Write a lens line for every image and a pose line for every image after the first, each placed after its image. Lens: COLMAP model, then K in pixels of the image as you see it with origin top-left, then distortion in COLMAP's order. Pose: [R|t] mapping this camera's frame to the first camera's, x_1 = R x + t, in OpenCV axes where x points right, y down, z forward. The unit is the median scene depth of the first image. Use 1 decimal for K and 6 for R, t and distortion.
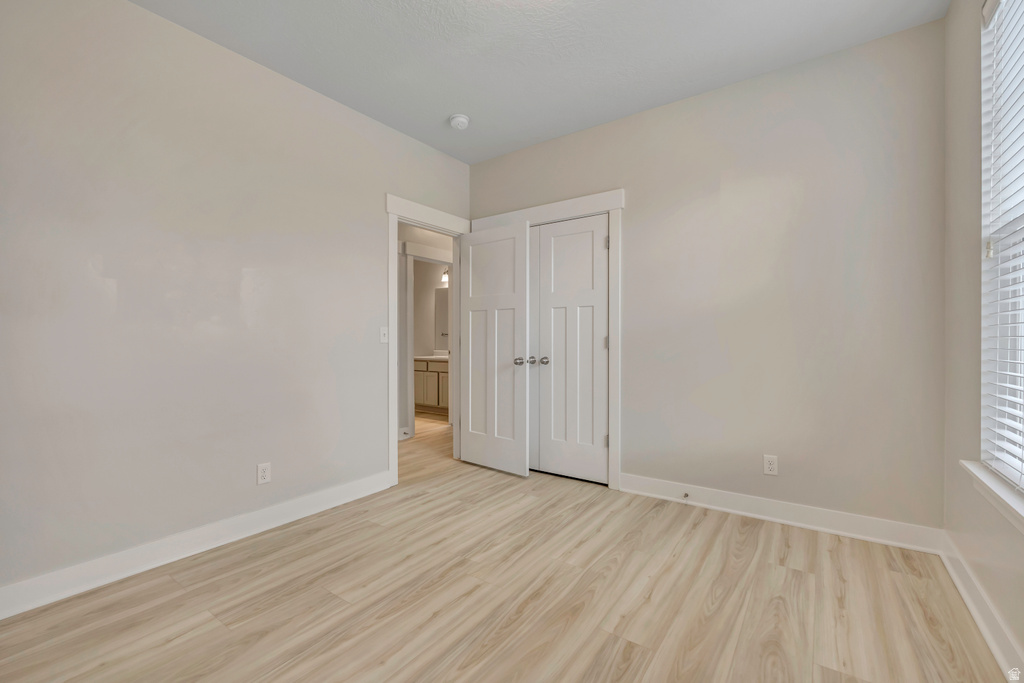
lens RADIAL K [[445.9, 0, 512.8], [0, 445.9, 341.7], [0, 0, 1]] dist [-0.000468, -0.000489]
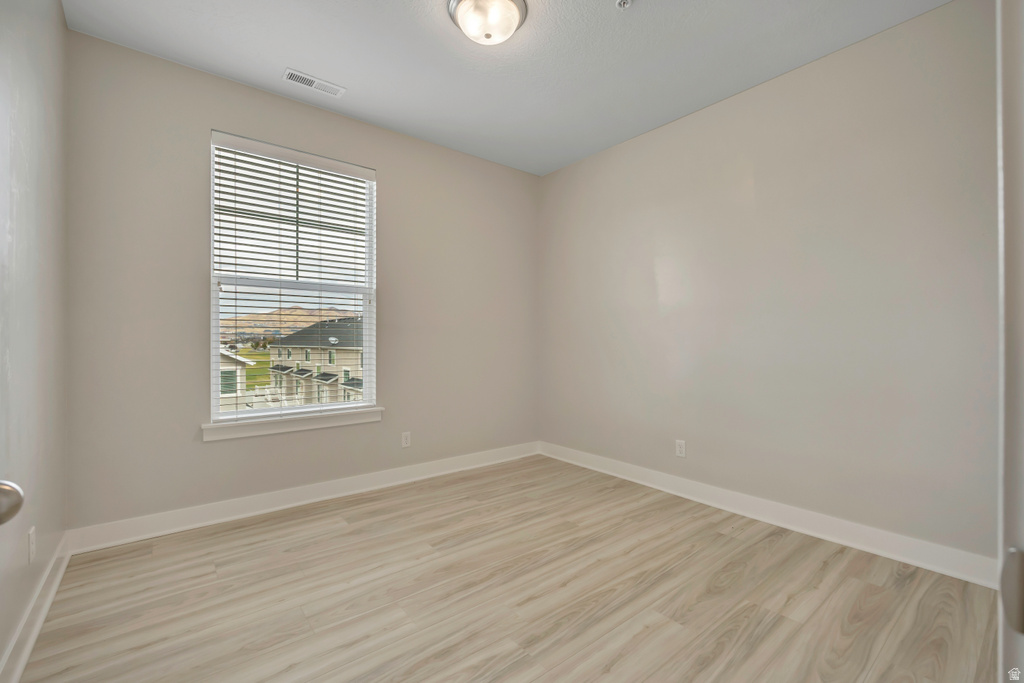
lens RADIAL K [[445.9, 0, 518.8], [0, 445.9, 342.8], [0, 0, 1]] dist [-0.000468, -0.000489]
pose [[-0.967847, 0.003854, 0.251510, -0.322657], [0.005264, 0.999974, 0.004933, -0.004657], [-0.251485, 0.006099, -0.967842, 1.955039]]
